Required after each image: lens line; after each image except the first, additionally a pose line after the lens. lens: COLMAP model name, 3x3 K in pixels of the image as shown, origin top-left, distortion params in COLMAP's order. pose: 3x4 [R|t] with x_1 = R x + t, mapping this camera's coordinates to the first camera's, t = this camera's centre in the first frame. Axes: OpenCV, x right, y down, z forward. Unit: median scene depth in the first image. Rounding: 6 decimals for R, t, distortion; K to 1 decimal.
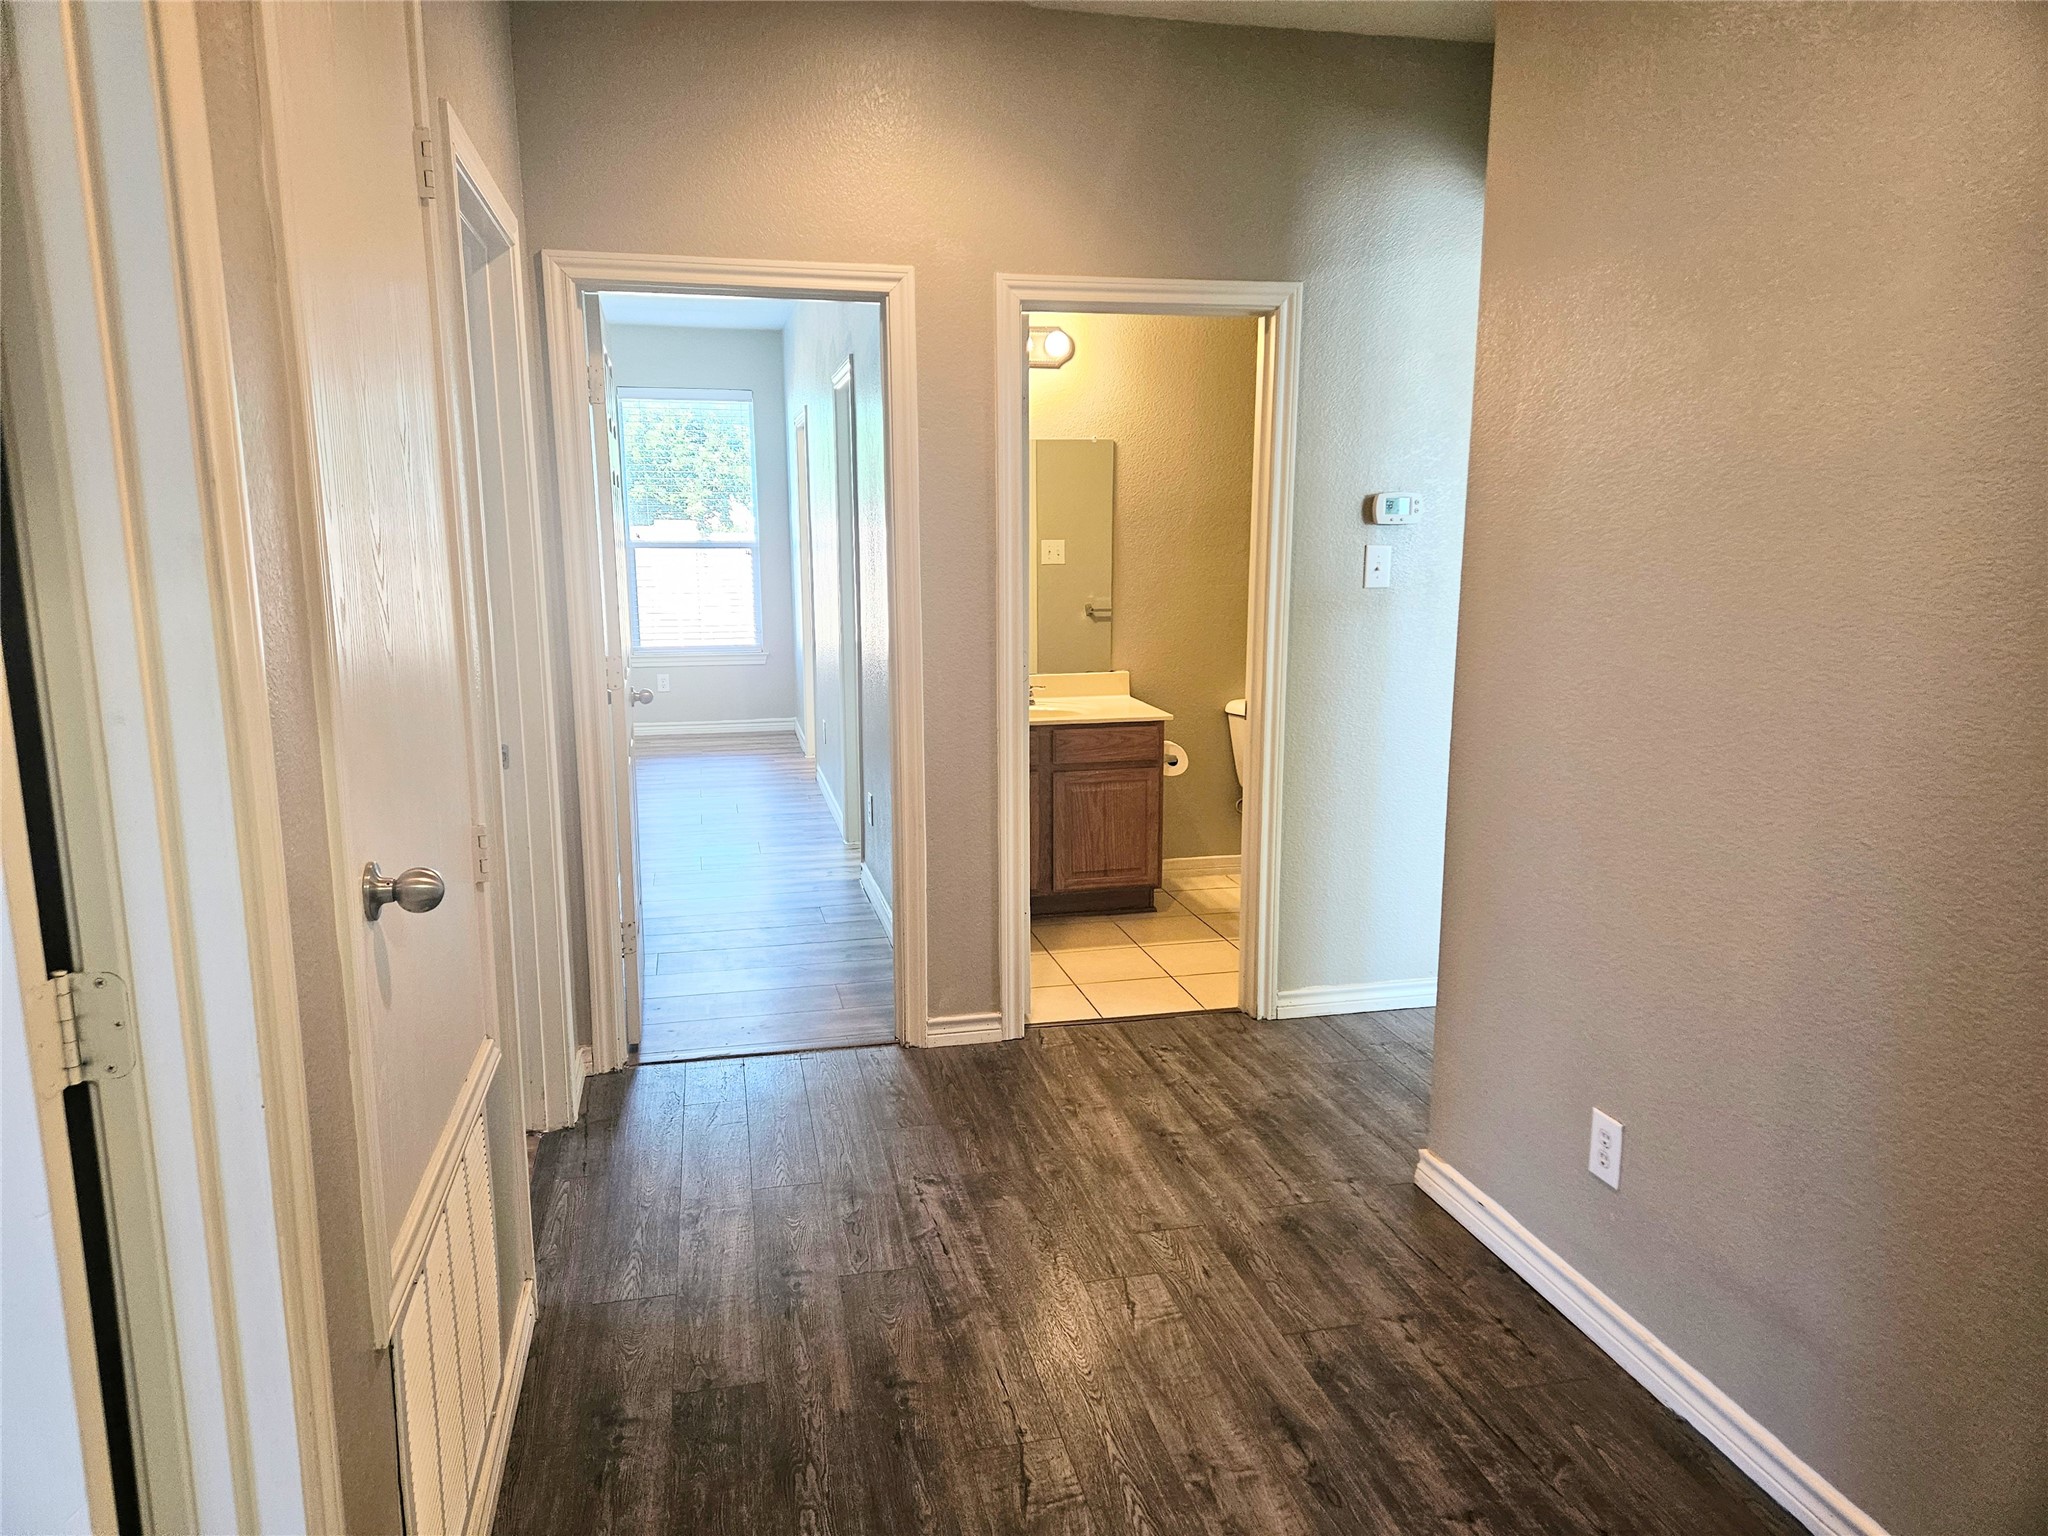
lens RADIAL K [[1355.9, 0, 1022.6], [0, 1355.9, 786.4], [0, 0, 1]] dist [0.091194, -0.075267]
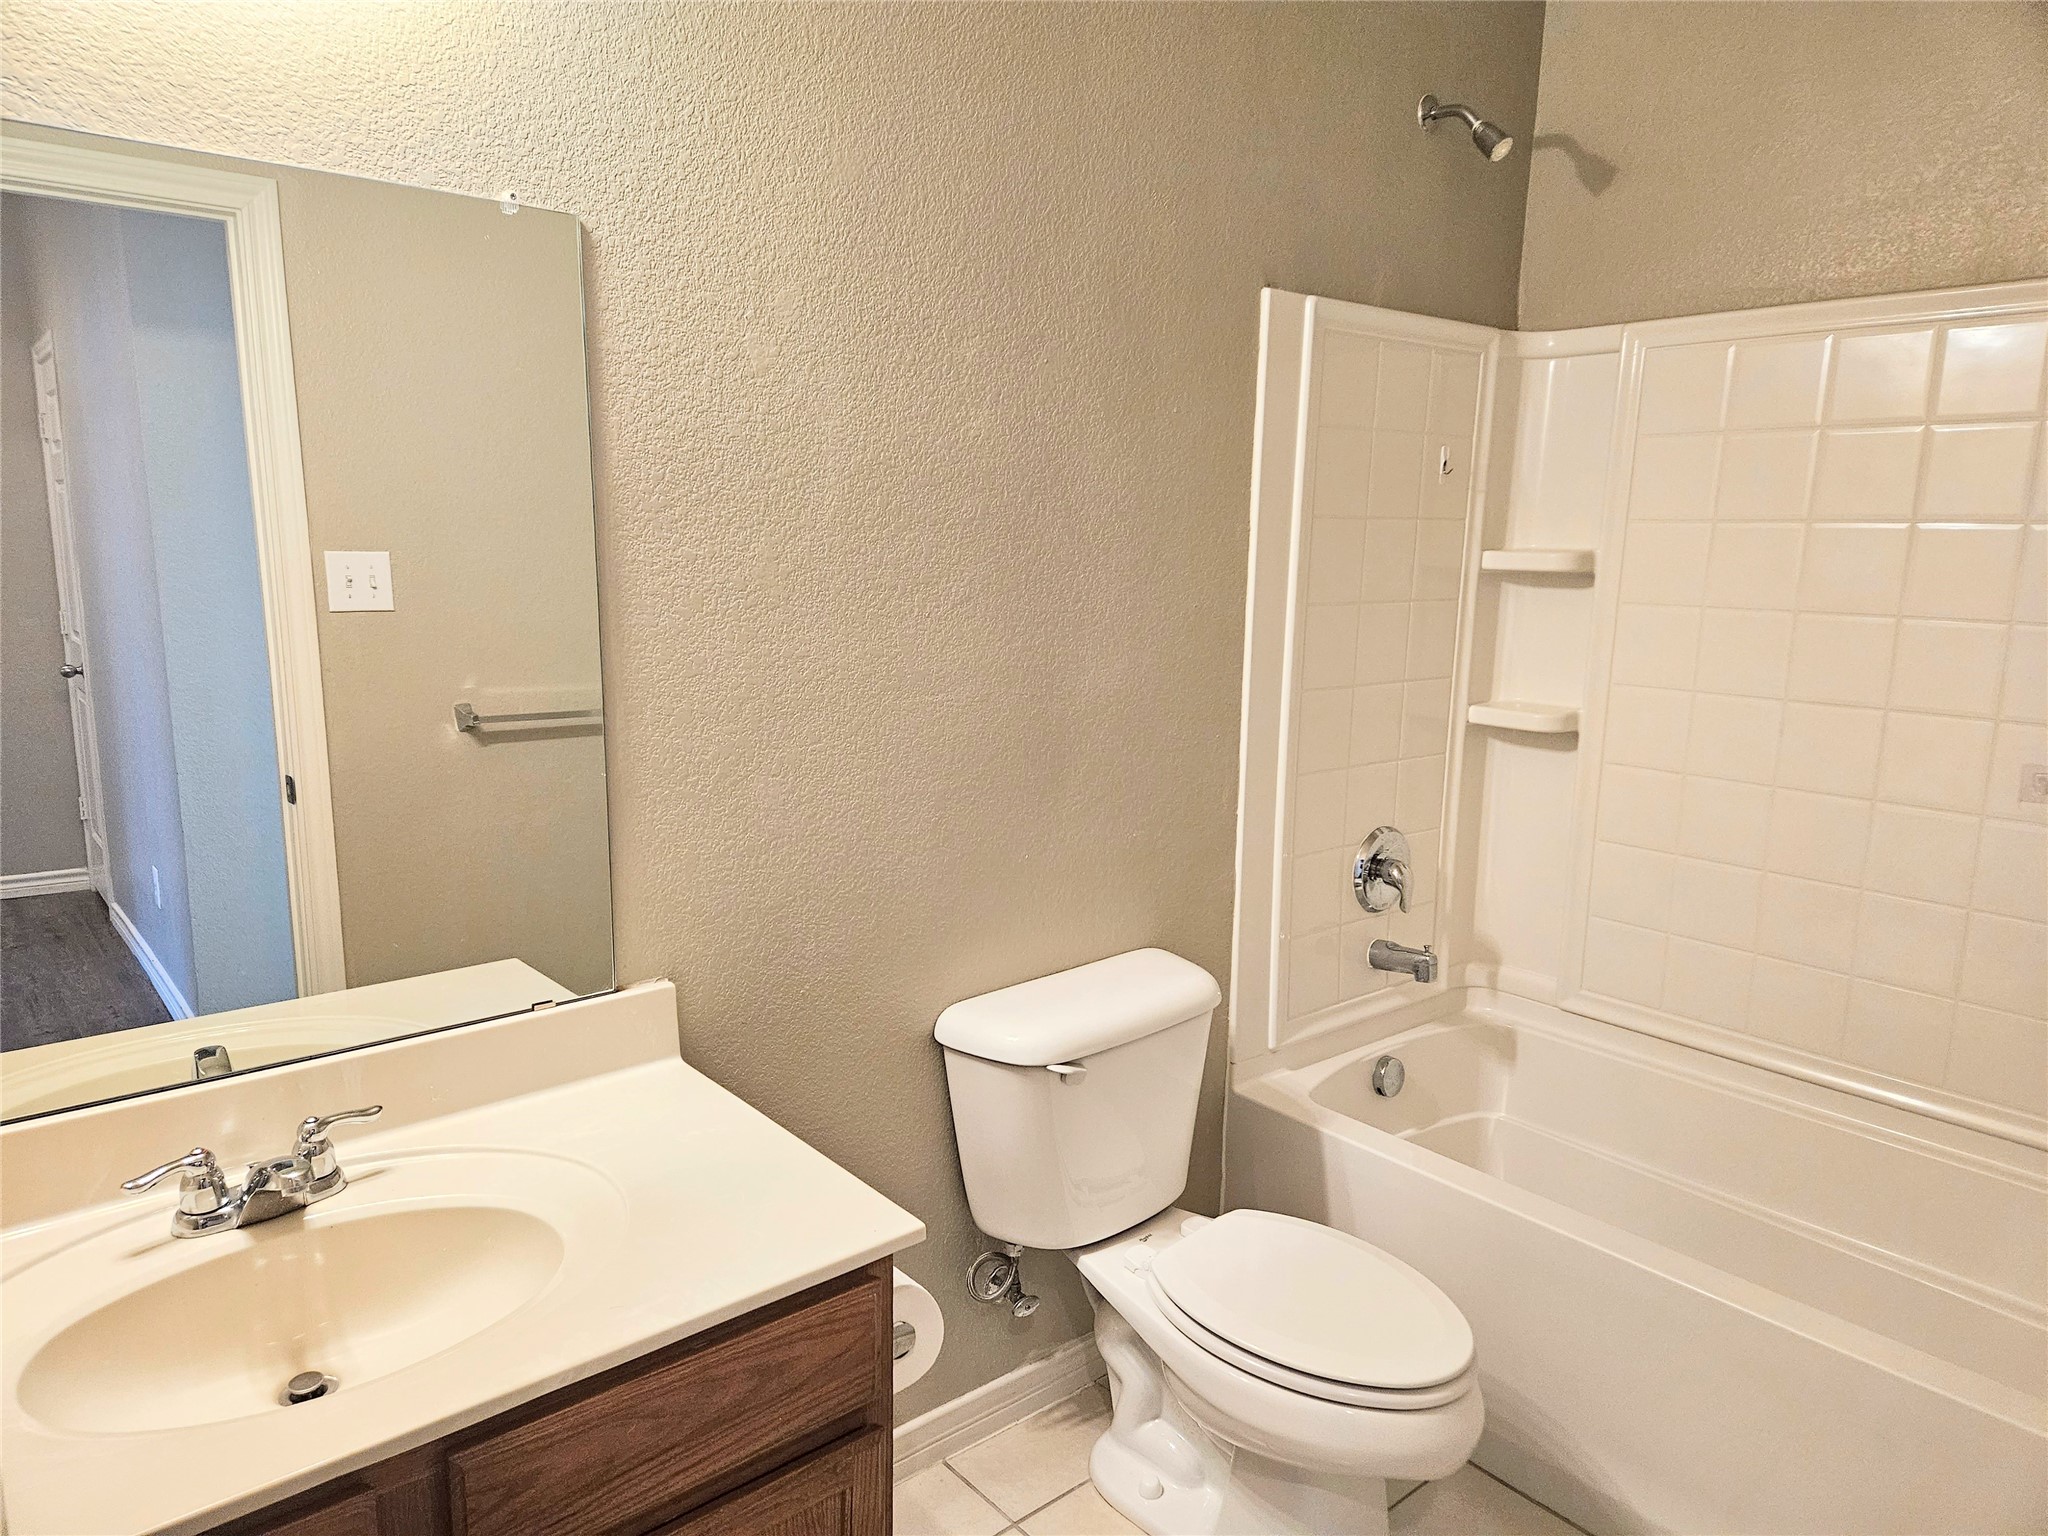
lens RADIAL K [[1355.9, 0, 1022.6], [0, 1355.9, 786.4], [0, 0, 1]] dist [0.091194, -0.075267]
pose [[0.887893, -0.067091, 0.455131, 0.007381], [0.067298, 0.997608, 0.015770, -0.115336], [-0.455100, 0.016627, 0.890285, 0.600885]]
